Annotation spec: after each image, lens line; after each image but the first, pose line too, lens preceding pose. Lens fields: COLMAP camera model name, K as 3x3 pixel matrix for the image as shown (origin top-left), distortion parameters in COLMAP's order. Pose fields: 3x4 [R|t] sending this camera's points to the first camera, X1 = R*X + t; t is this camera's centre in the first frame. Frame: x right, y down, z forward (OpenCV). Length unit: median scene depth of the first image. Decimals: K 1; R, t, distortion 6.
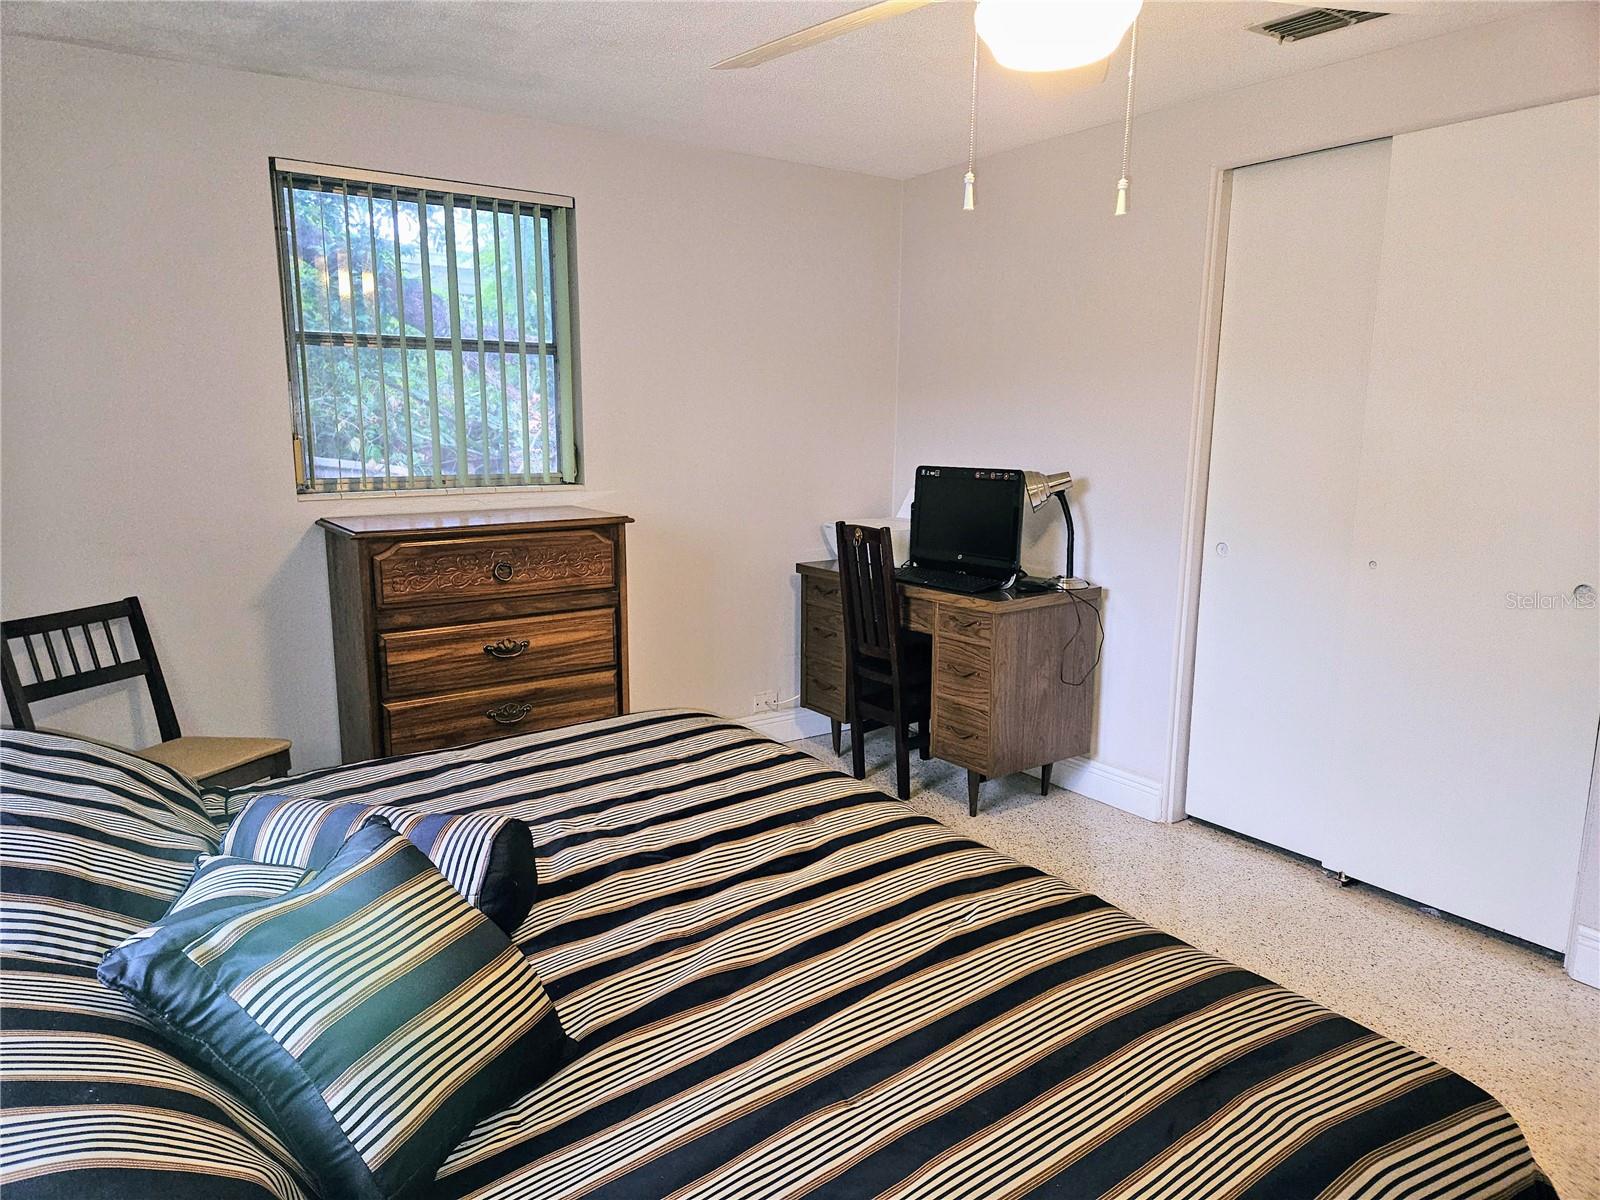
lens RADIAL K [[1068.3, 0, 803.5], [0, 1068.3, 599.5], [0, 0, 1]] dist [0.048825, -0.011583]
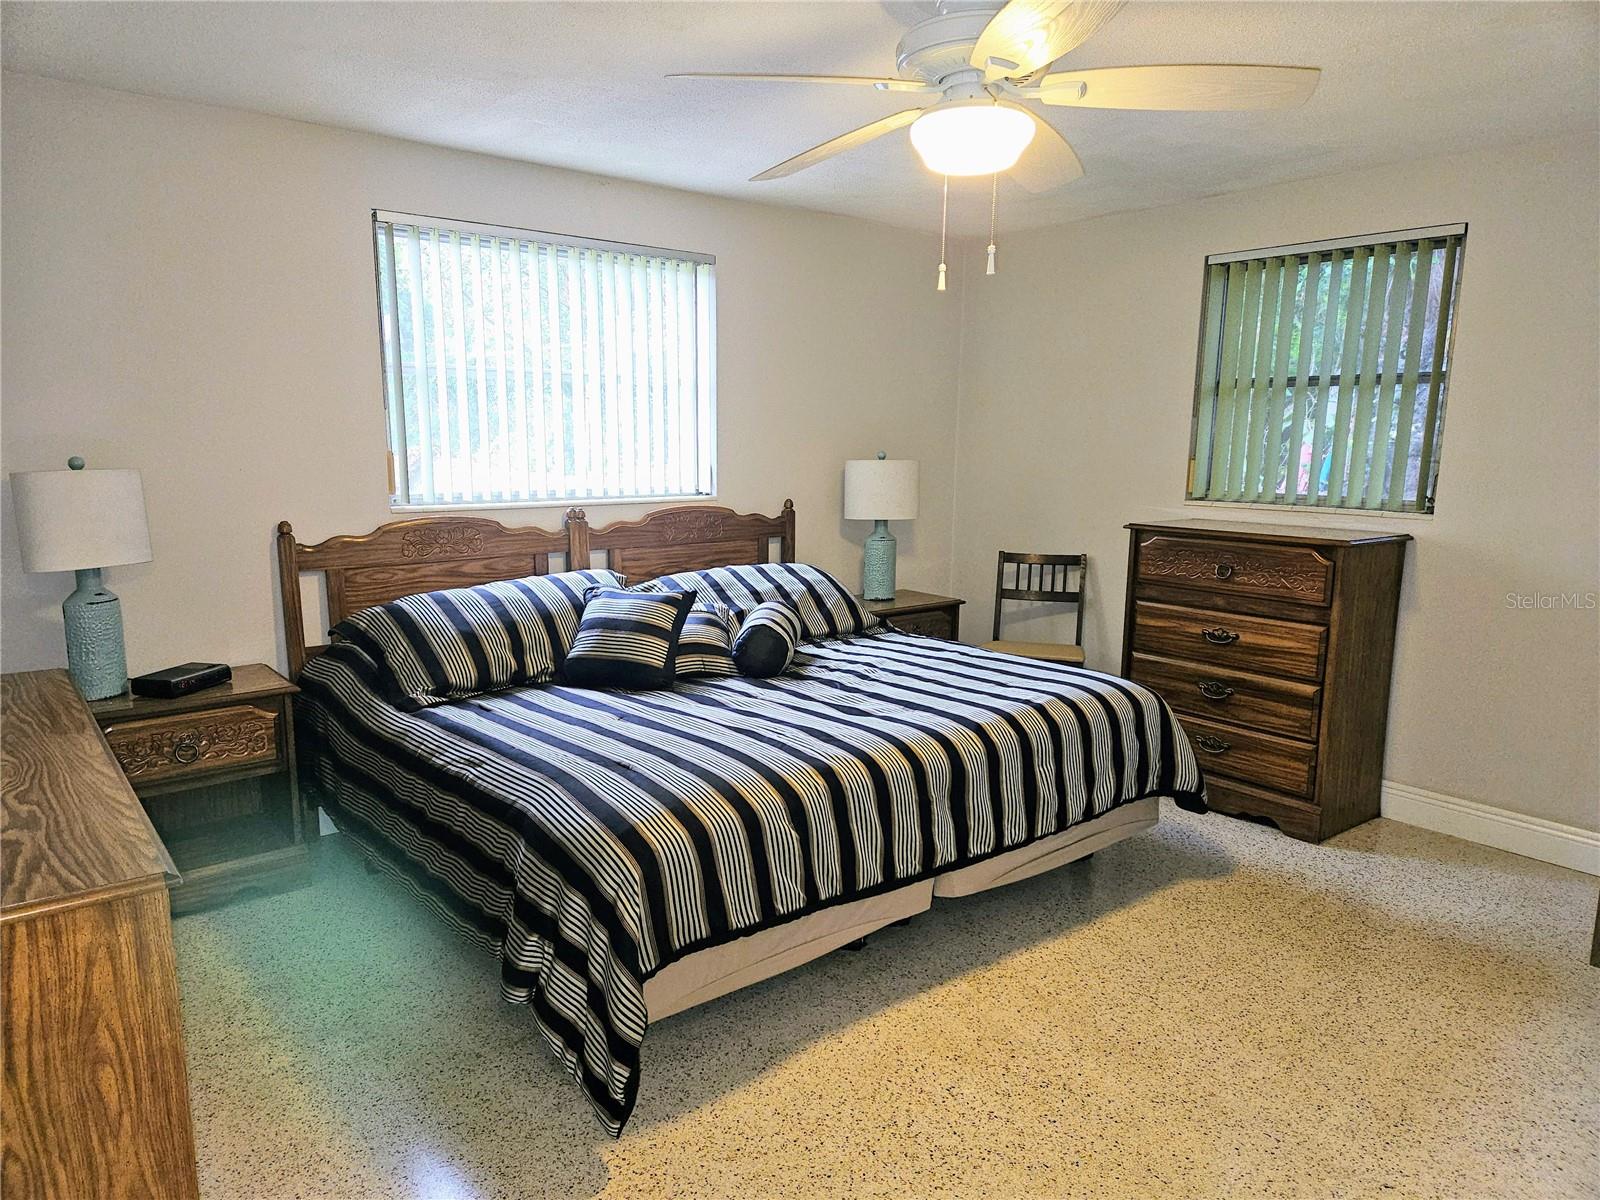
lens RADIAL K [[1068.3, 0, 801.8], [0, 1068.3, 606.2], [0, 0, 1]] dist [0.048825, -0.011583]
pose [[0.081689, 0.154950, -0.984539, 0.867297], [-0.191291, 0.971912, 0.137091, -0.062215], [0.978128, 0.177135, 0.109036, 0.412993]]
